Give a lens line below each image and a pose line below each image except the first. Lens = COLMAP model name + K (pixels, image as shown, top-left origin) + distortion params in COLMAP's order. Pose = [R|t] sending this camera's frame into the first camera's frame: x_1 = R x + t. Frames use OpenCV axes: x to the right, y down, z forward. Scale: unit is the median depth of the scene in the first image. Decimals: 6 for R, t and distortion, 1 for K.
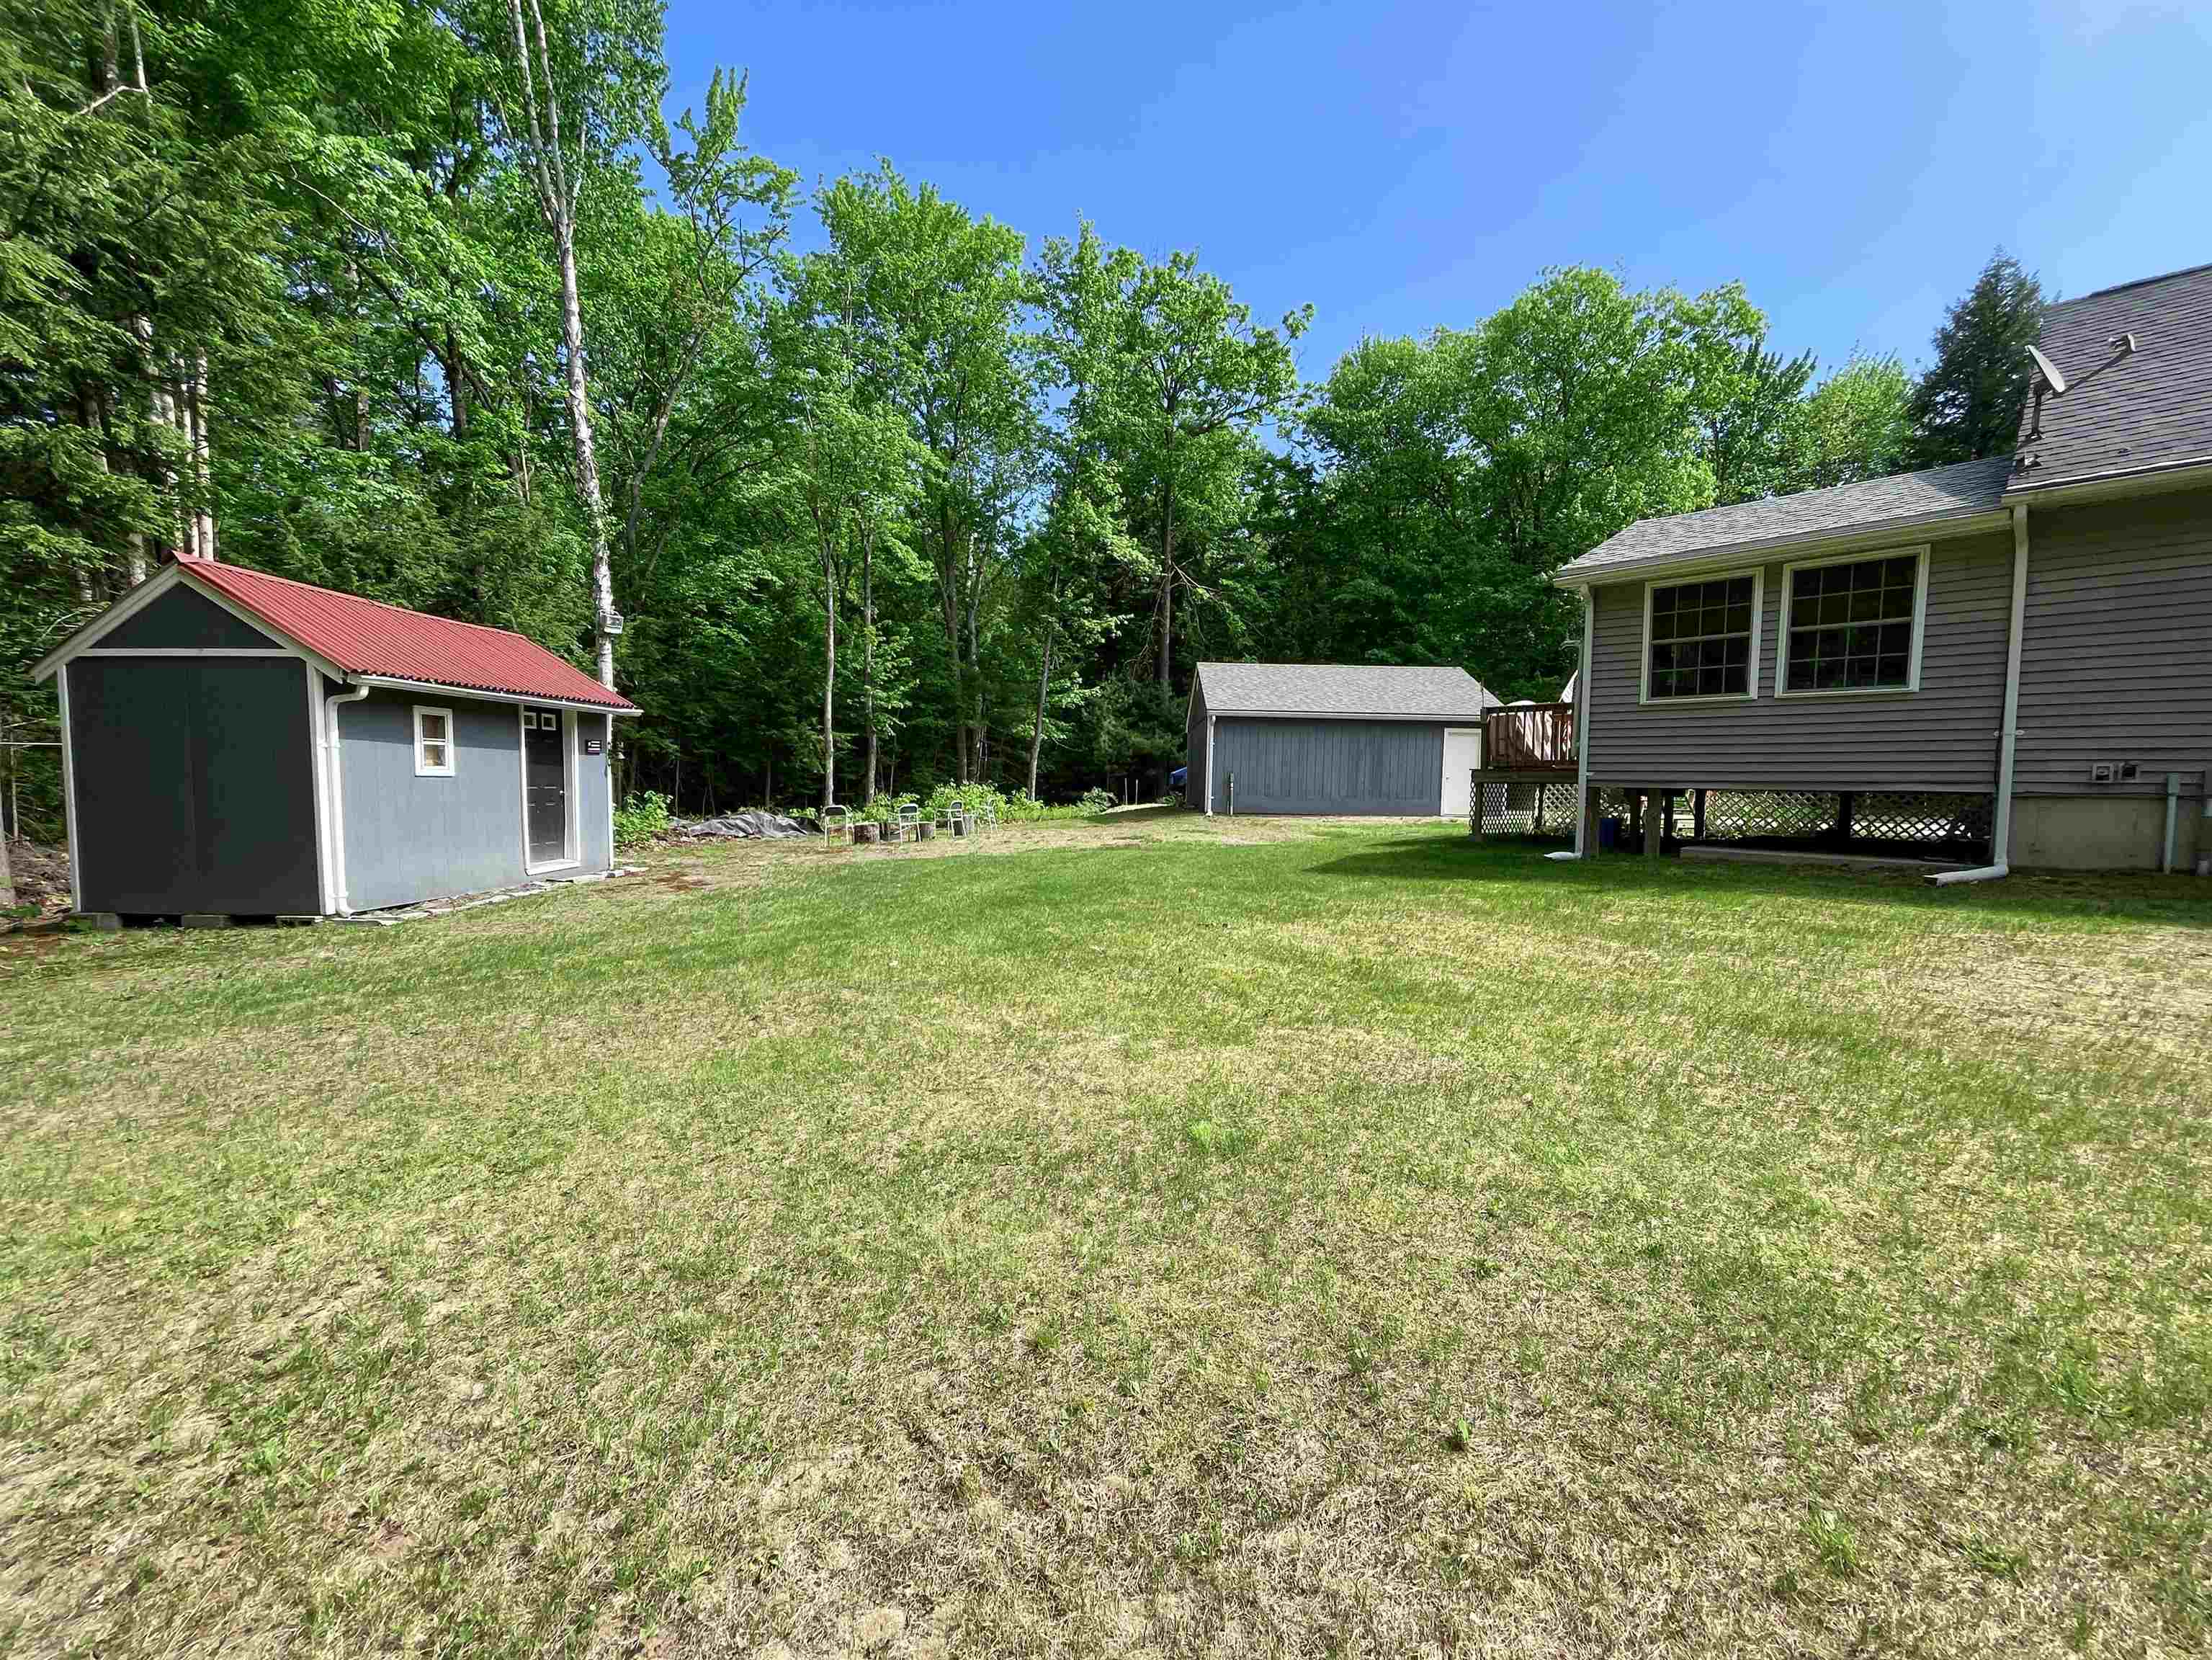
lens RADIAL K [[895.6, 0, 1098.3], [0, 895.6, 847.0], [0, 0, 1]] dist [-0.017263, 0.002233]
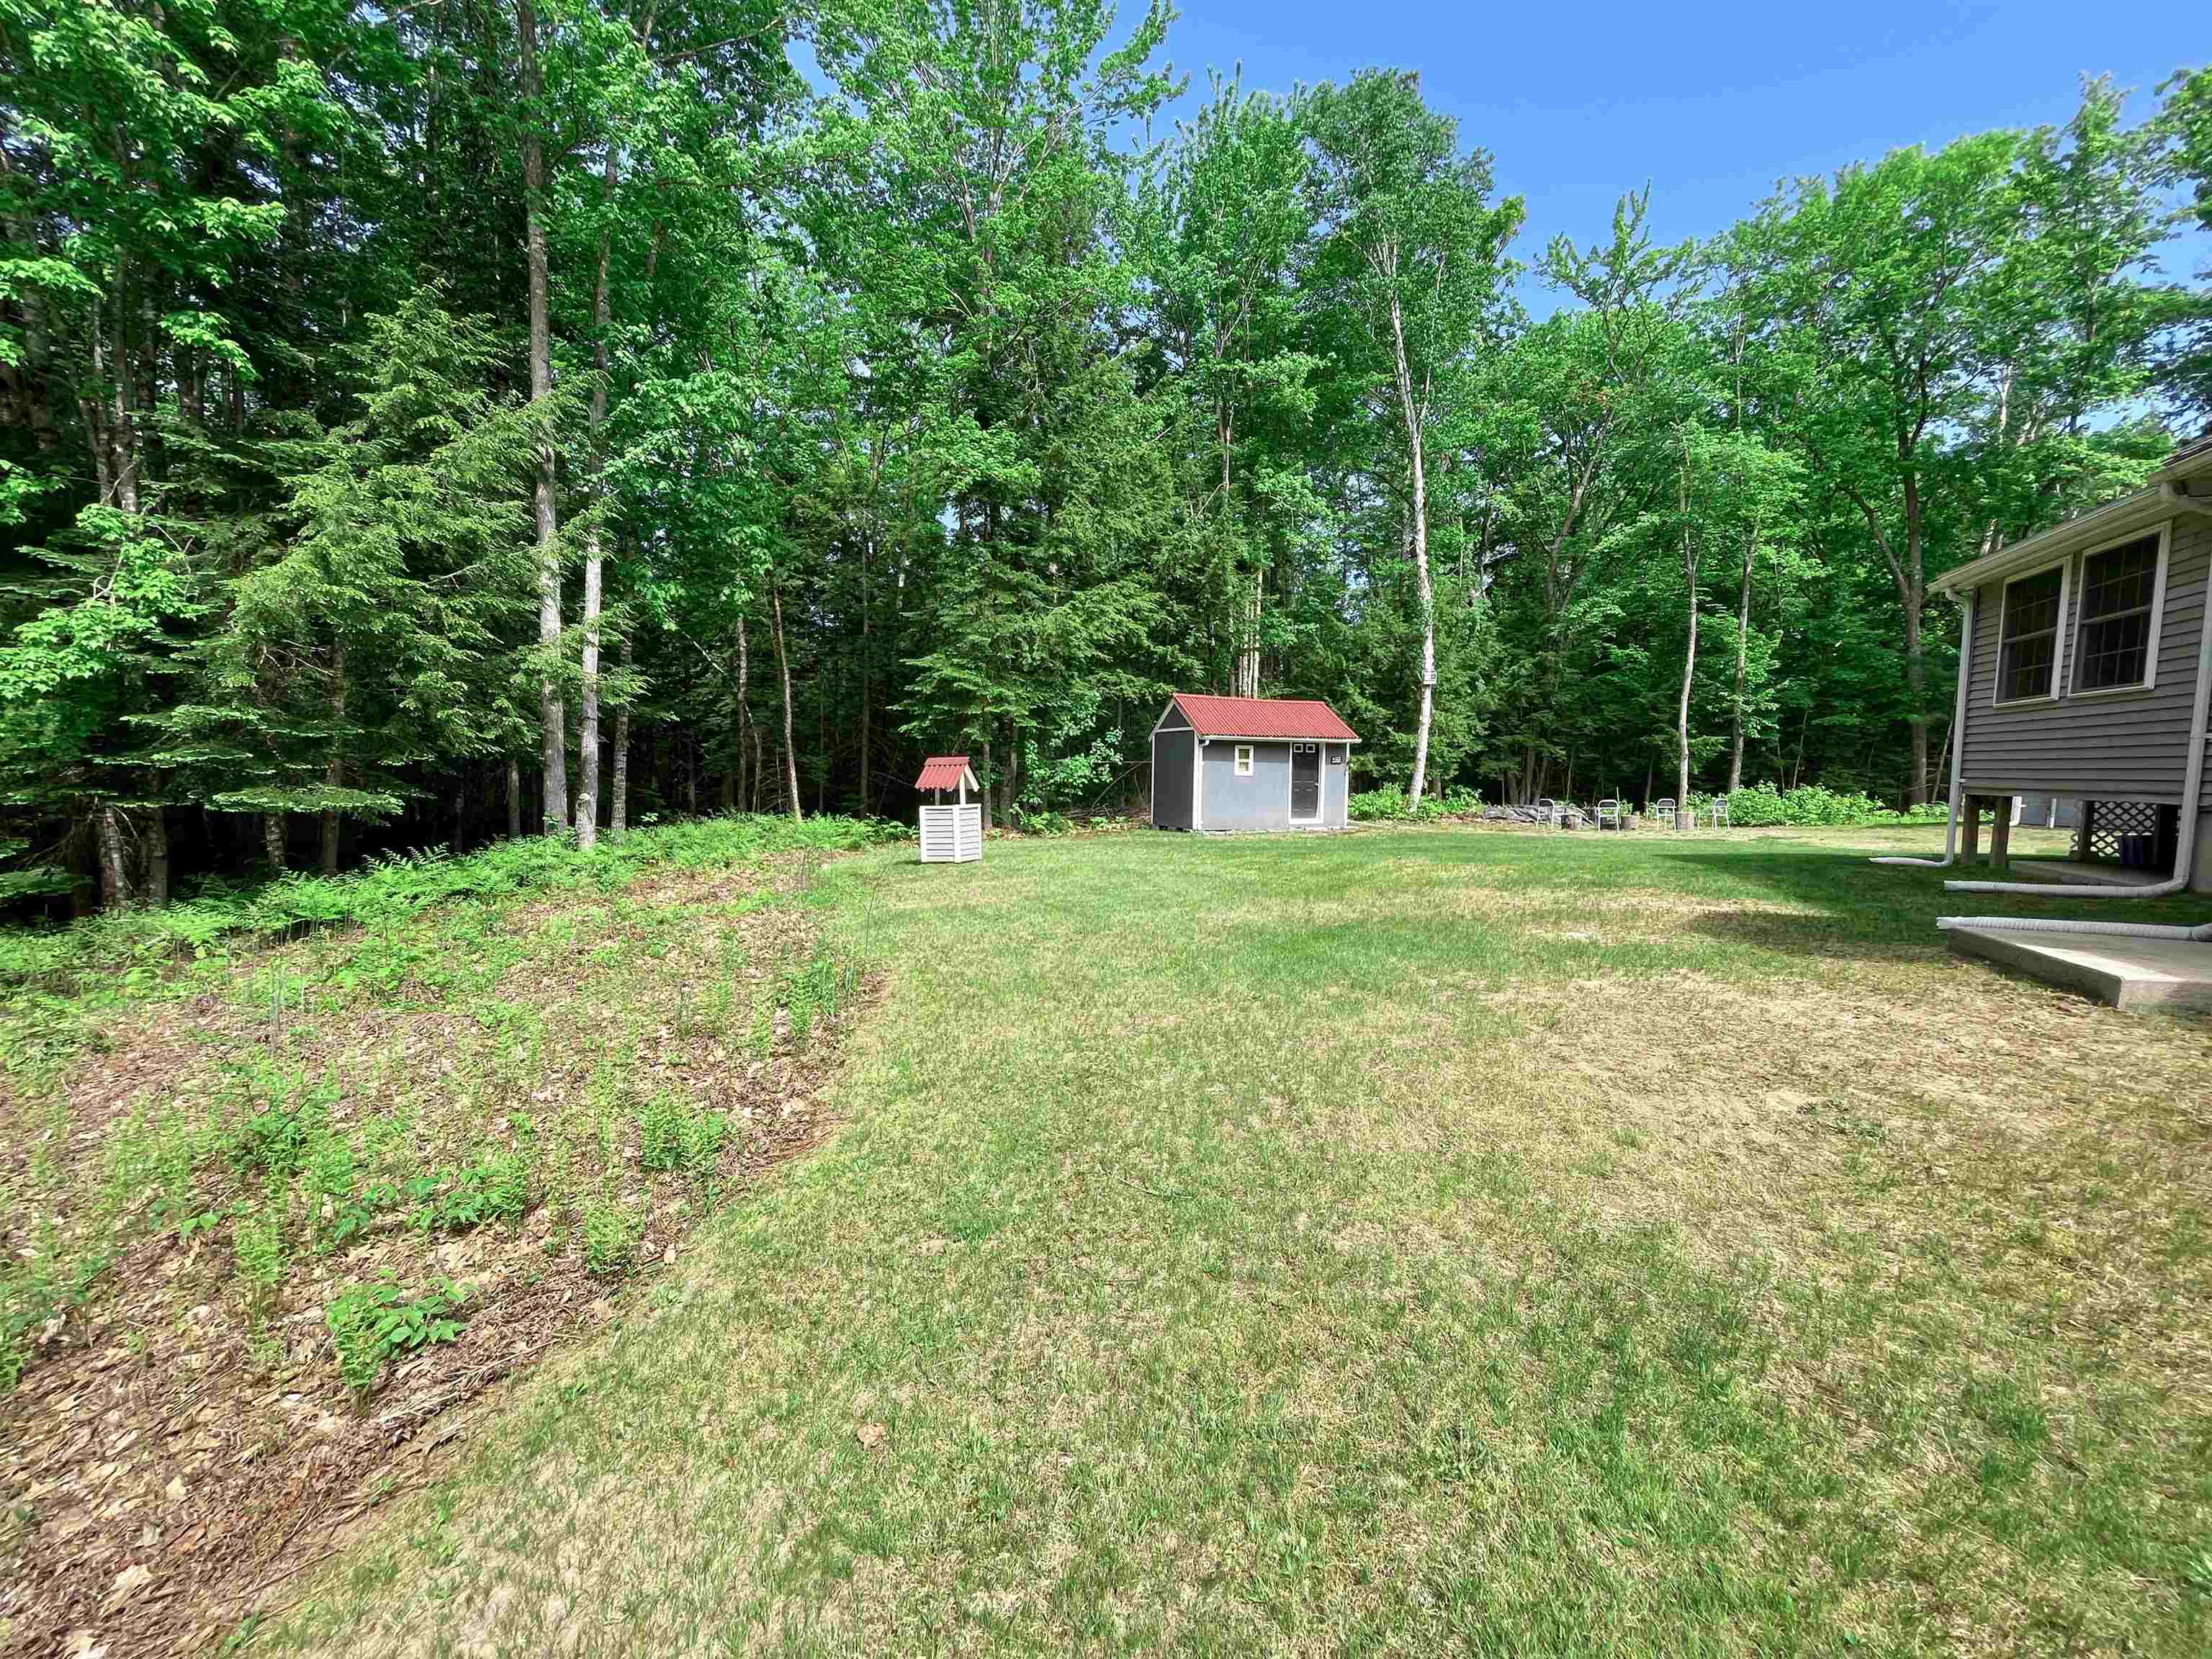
lens RADIAL K [[895.5, 0, 1116.8], [0, 895.5, 827.9], [0, 0, 1]] dist [-0.017263, 0.002233]
pose [[0.419824, 0.058738, -0.905703, 1.434156], [-0.075953, 0.996677, 0.029432, 0.014702], [0.904422, 0.056435, 0.422890, -0.318435]]
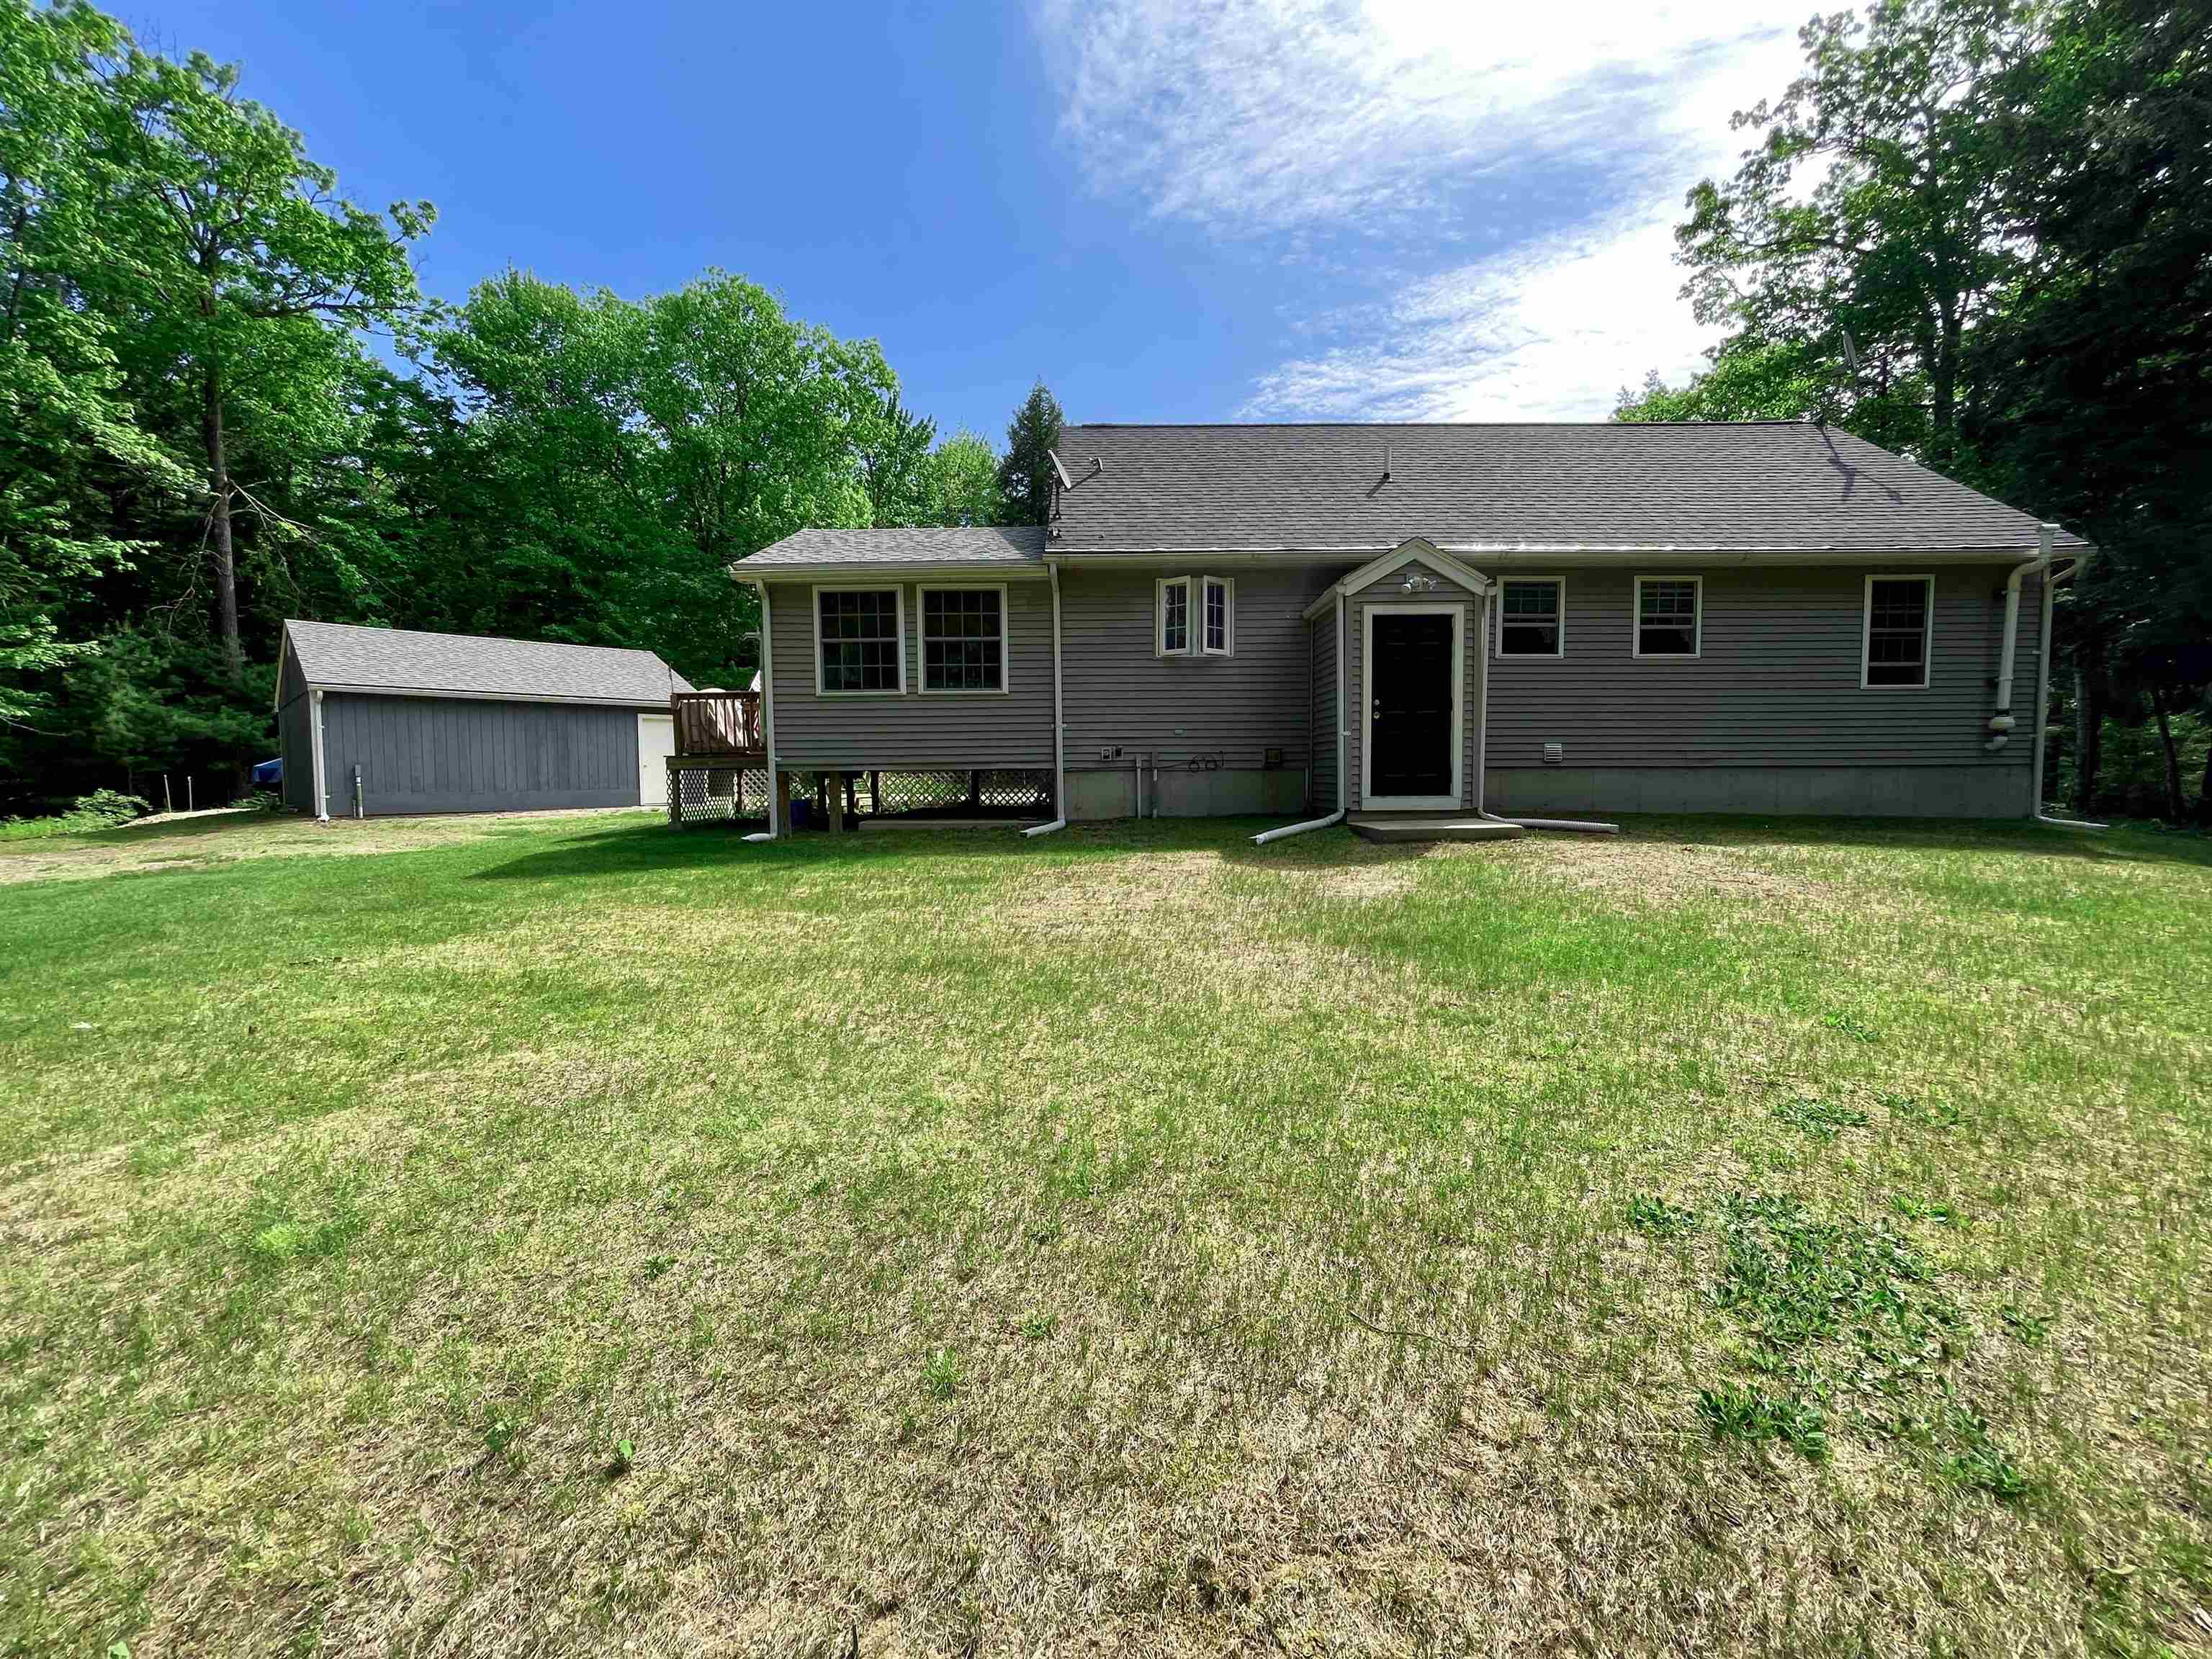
lens RADIAL K [[895.5, 0, 1093.4], [0, 895.5, 833.3], [0, 0, 1]] dist [-0.017263, 0.002233]
pose [[0.680212, -0.072012, 0.729470, 0.022861], [0.073381, 0.996853, 0.029982, 0.002527], [-0.729333, 0.033135, 0.683356, -0.005719]]
